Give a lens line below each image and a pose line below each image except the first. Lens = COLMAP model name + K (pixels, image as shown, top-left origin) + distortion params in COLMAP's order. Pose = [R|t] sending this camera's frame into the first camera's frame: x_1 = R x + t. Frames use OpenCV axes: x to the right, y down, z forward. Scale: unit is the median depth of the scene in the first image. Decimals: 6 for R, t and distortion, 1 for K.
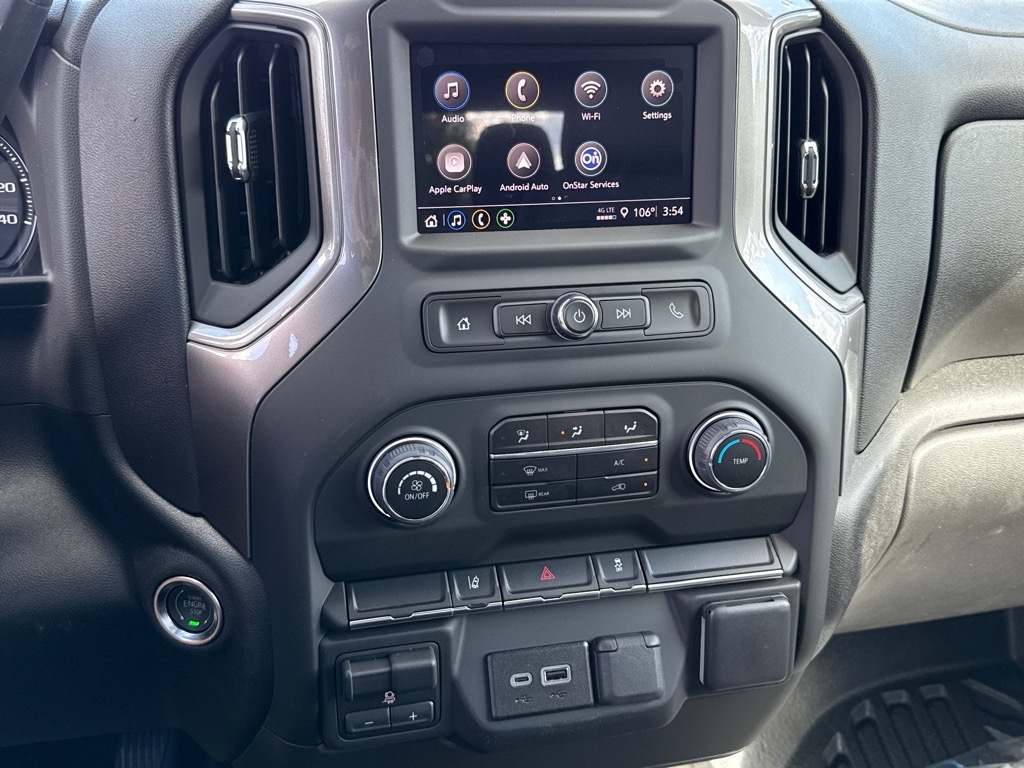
lens RADIAL K [[1004.3, 0, 512.0], [0, 1004.3, 384.0], [0, 0, 1]] dist [0.115743, -0.002665]
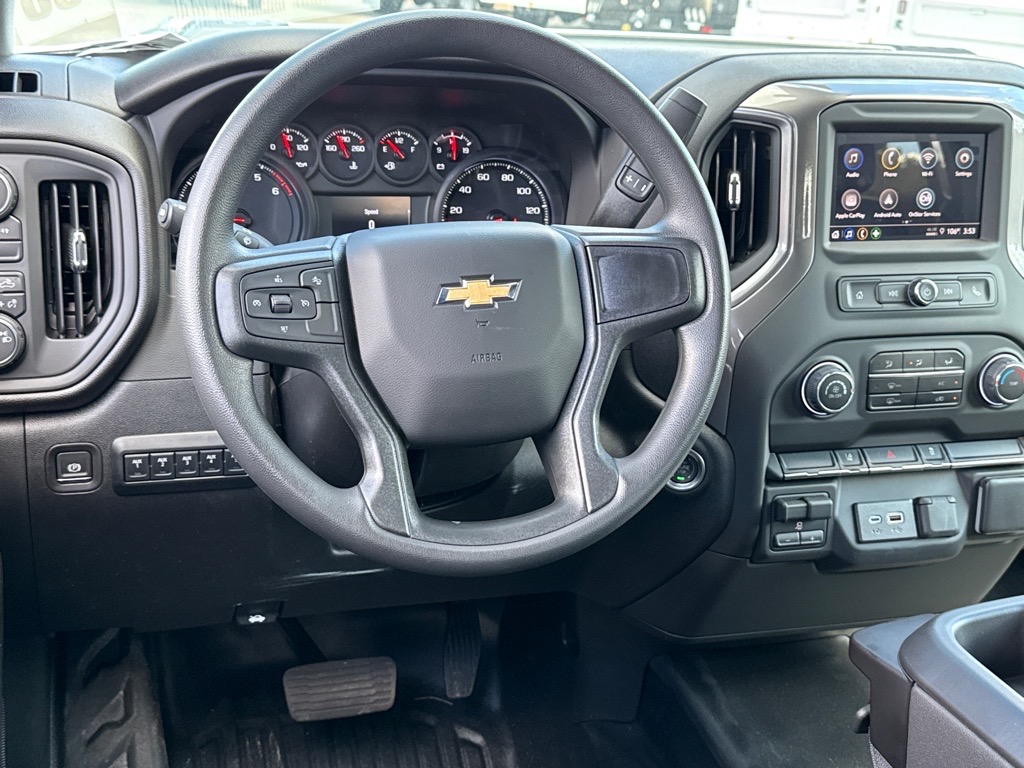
lens RADIAL K [[1311.7, 0, 512.0], [0, 1311.7, 384.0], [0, 0, 1]] dist [0.100732, -0.075237]
pose [[0.997245, 0.014110, 0.072826, -0.752357], [-0.010588, 0.998766, -0.048518, 0.193120], [-0.073421, 0.047614, 0.996164, -1.101094]]
